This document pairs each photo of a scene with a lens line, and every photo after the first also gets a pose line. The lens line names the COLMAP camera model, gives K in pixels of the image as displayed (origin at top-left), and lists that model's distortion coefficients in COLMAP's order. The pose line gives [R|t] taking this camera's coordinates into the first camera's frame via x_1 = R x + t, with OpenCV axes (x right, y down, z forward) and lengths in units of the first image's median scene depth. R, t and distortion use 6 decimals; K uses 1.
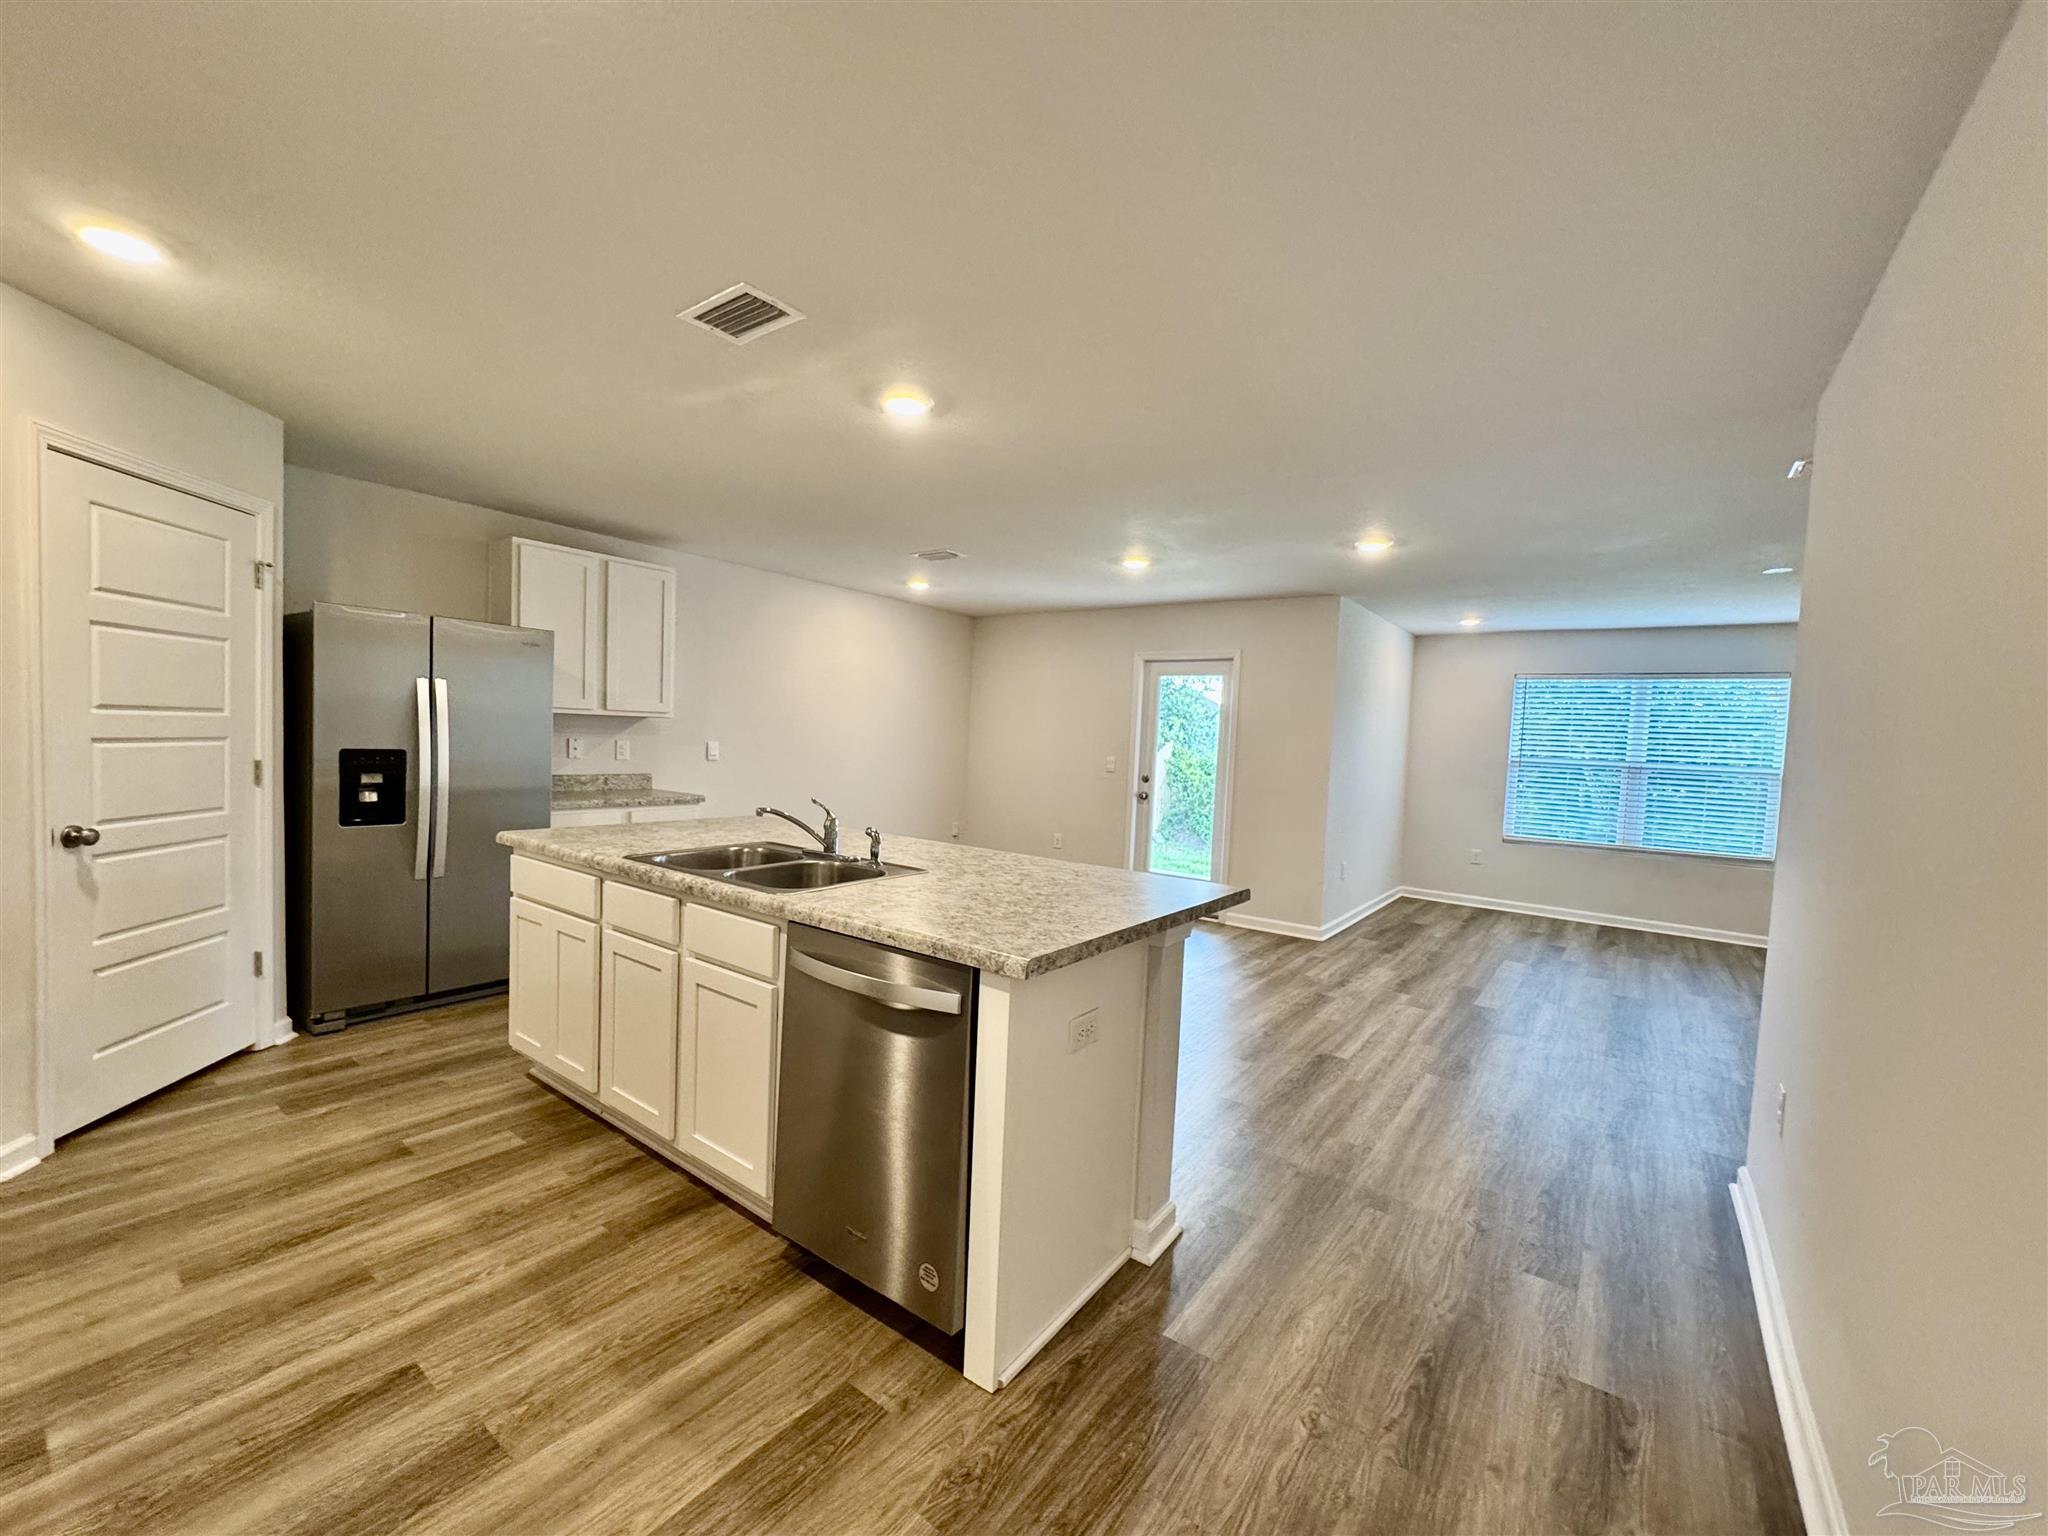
lens RADIAL K [[822.8, 0, 1026.9], [0, 822.8, 777.3], [0, 0, 1]] dist [-0.001610, 0.000358]
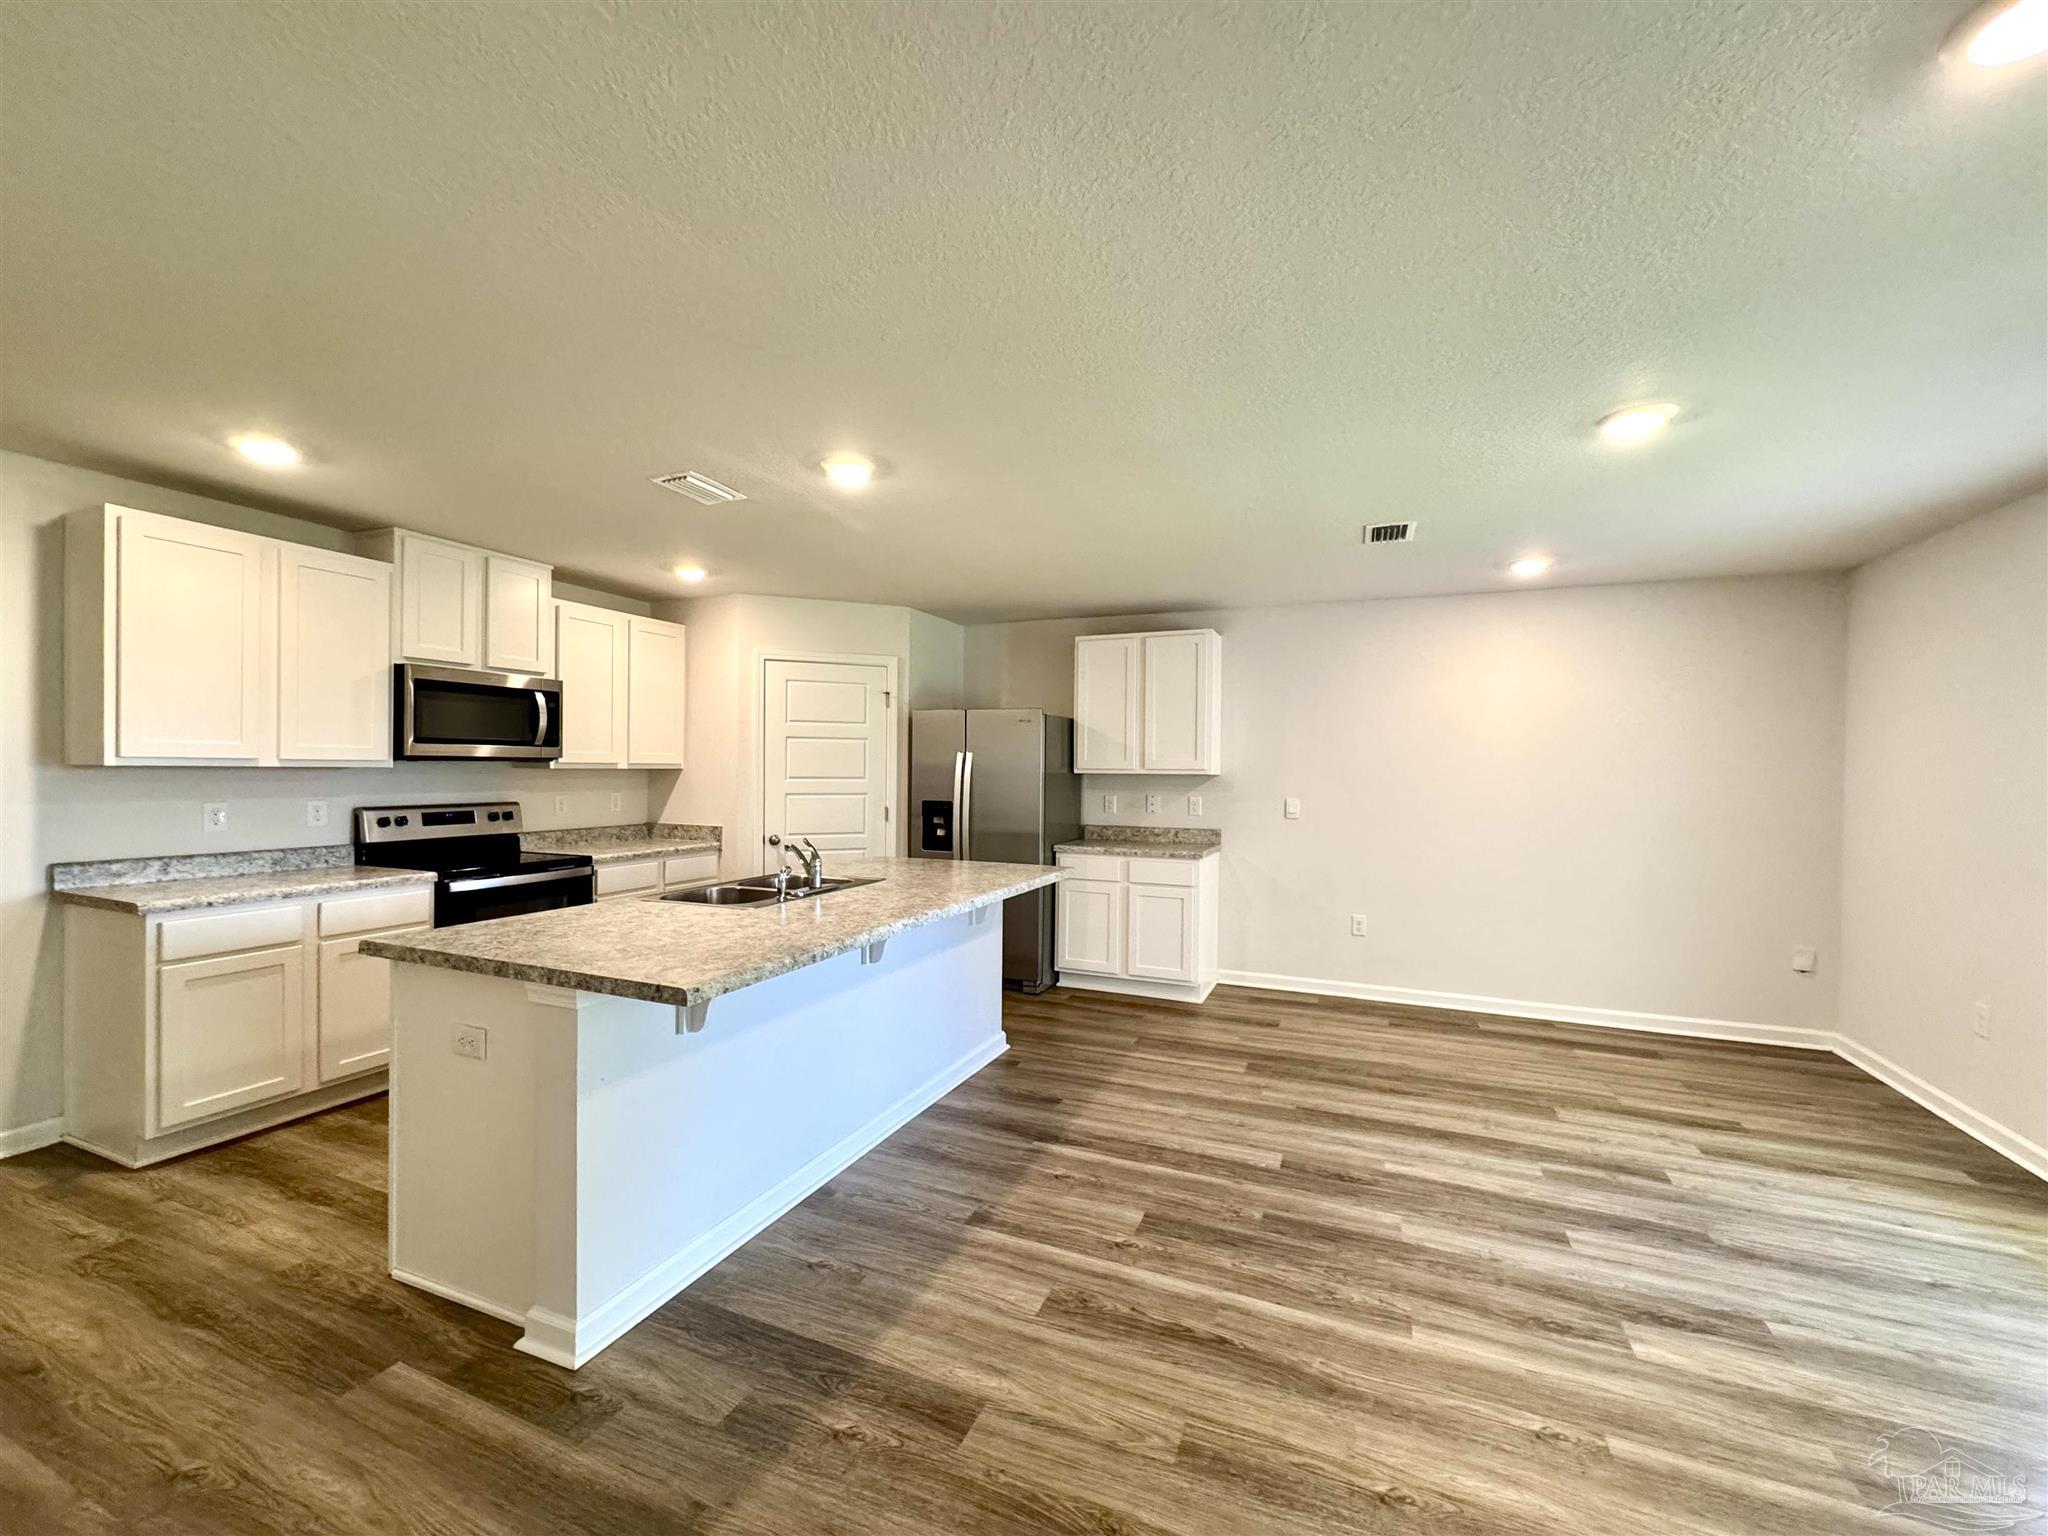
lens RADIAL K [[822.8, 0, 1026.9], [0, 822.8, 777.3], [0, 0, 1]] dist [-0.001610, 0.000358]
pose [[0.233256, -0.030389, -0.971940, 0.690773], [-0.049442, 0.997848, -0.043065, -0.019000], [0.971158, 0.058100, 0.231252, 0.753633]]
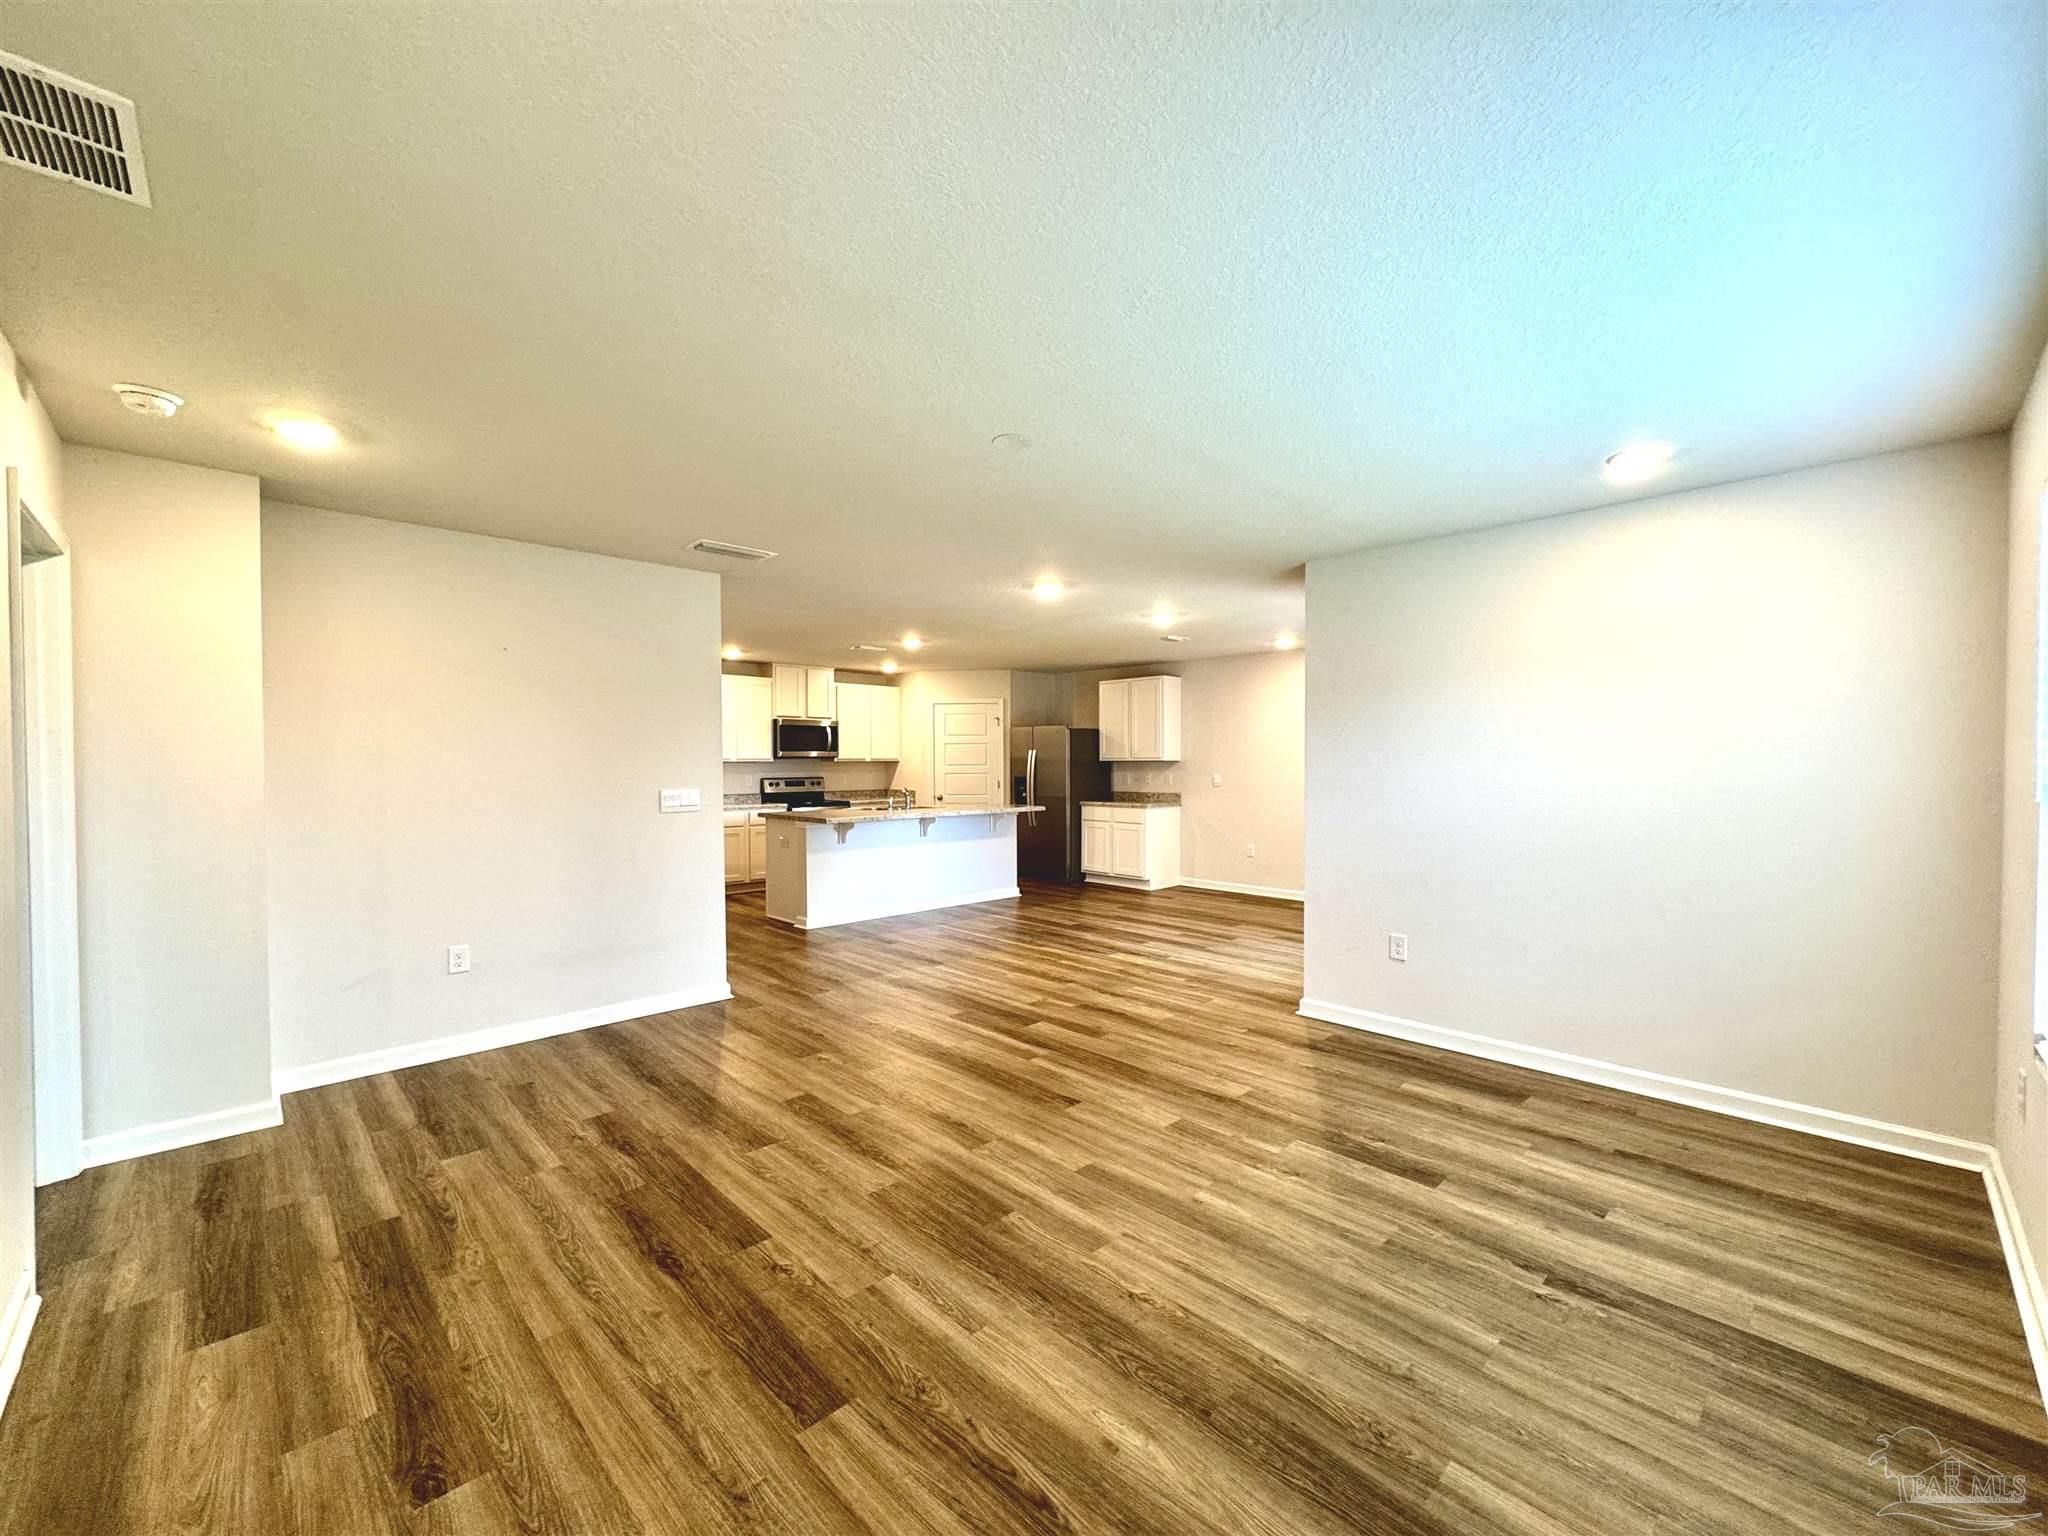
lens RADIAL K [[822.8, 0, 1026.9], [0, 822.8, 777.3], [0, 0, 1]] dist [-0.001610, 0.000358]
pose [[-0.157953, -0.023369, -0.987170, 1.831318], [-0.053422, 0.998458, -0.015088, 0.008220], [0.986001, 0.050353, -0.158958, 1.368542]]
